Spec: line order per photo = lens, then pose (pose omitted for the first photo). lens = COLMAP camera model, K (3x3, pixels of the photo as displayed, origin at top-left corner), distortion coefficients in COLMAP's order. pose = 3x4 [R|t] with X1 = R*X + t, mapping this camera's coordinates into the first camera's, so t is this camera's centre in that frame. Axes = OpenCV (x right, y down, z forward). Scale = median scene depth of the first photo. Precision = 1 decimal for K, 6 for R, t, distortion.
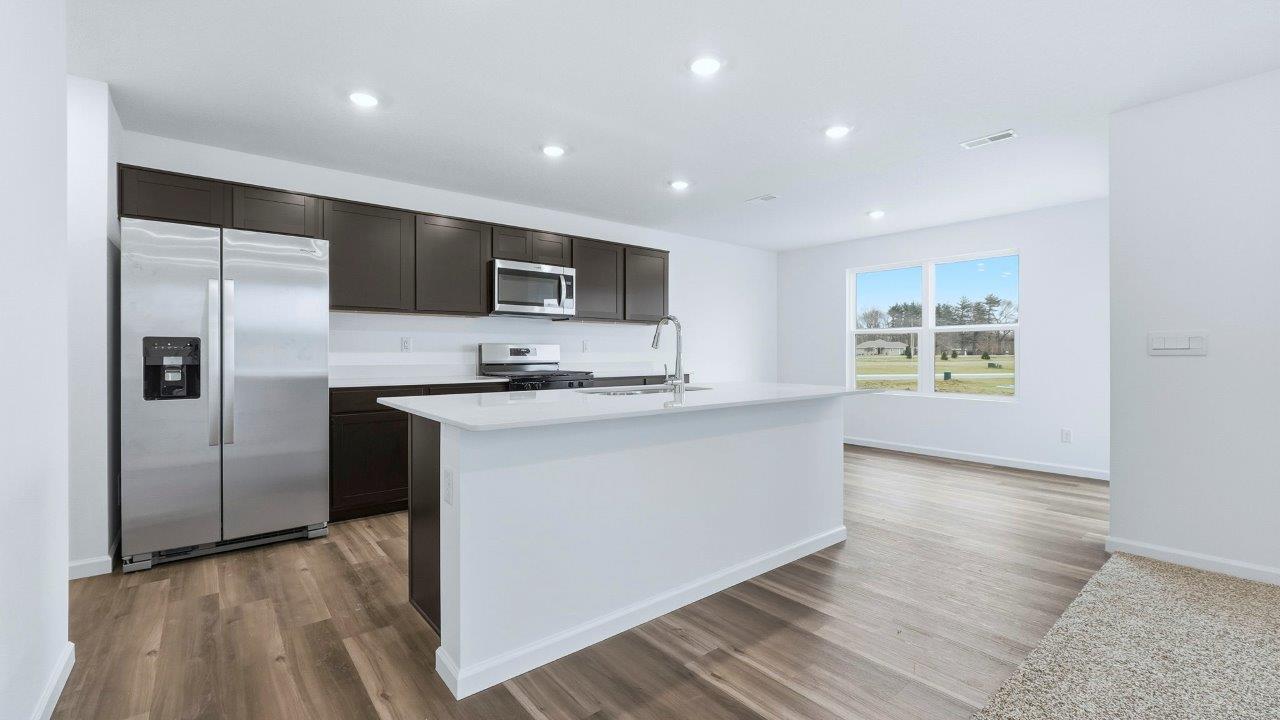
lens RADIAL K [[529.8, 0, 631.6], [0, 529.8, 351.6], [0, 0, 1]] dist [-0.005164, 0.001699]
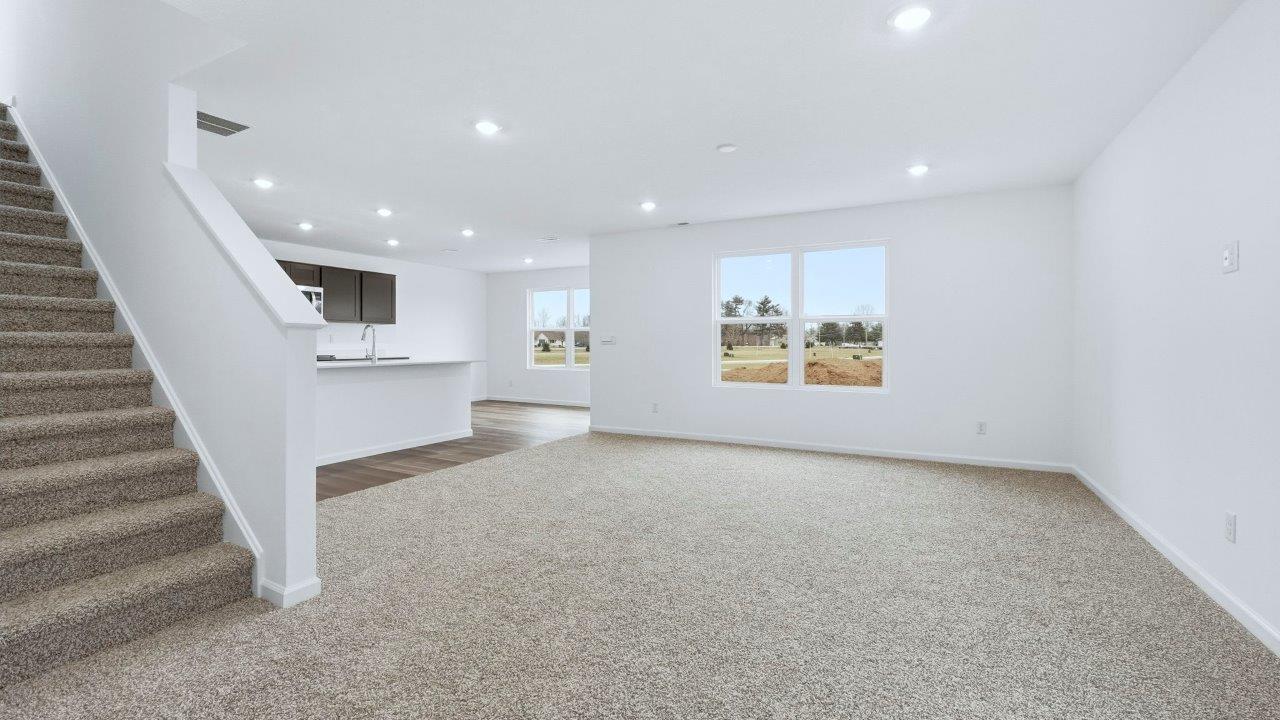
lens RADIAL K [[529.8, 0, 640.7], [0, 529.8, 357.3], [0, 0, 1]] dist [-0.005164, 0.001699]
pose [[0.922070, -0.006316, 0.386973, 0.154558], [-0.005548, 0.999548, 0.029534, -0.004926], [-0.386985, -0.029380, 0.921618, -0.807250]]
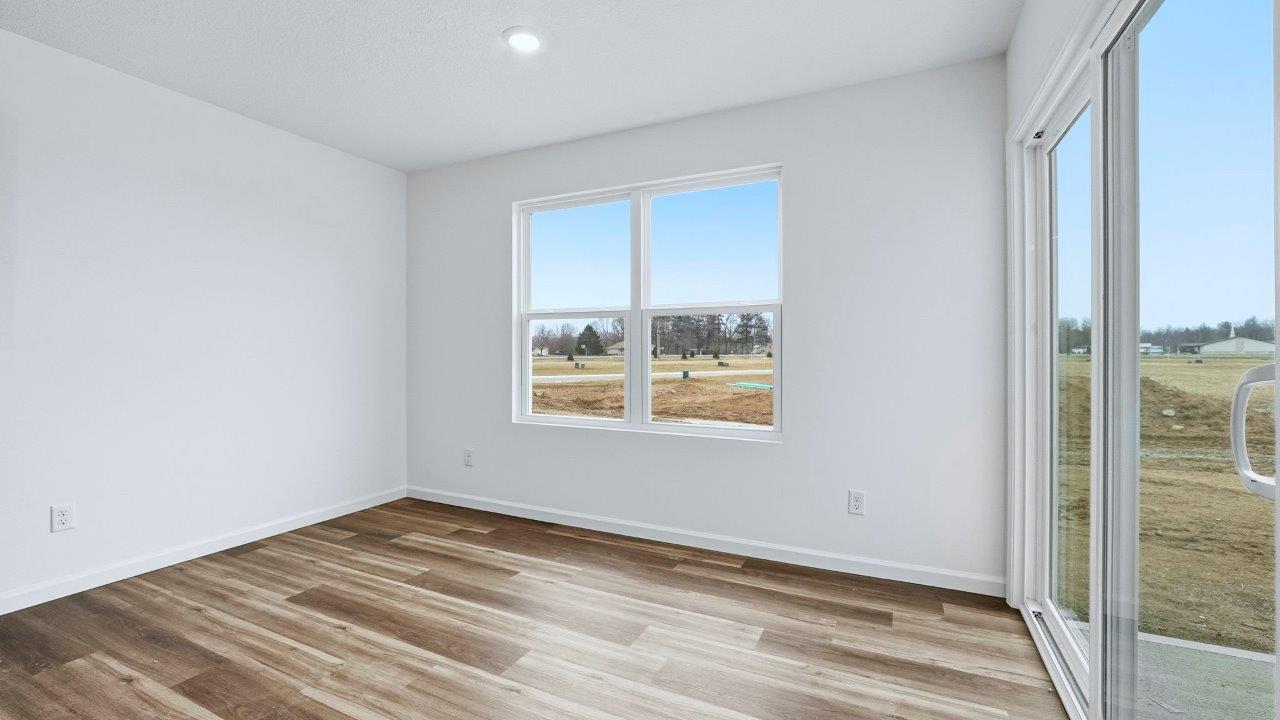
lens RADIAL K [[529.8, 0, 638.0], [0, 529.8, 350.0], [0, 0, 1]] dist [-0.005164, 0.001699]
pose [[0.902551, 0.000025, 0.430582, 0.400357], [0.001545, 0.999993, -0.003298, 0.002175], [-0.430580, 0.003642, 0.902545, 0.631645]]
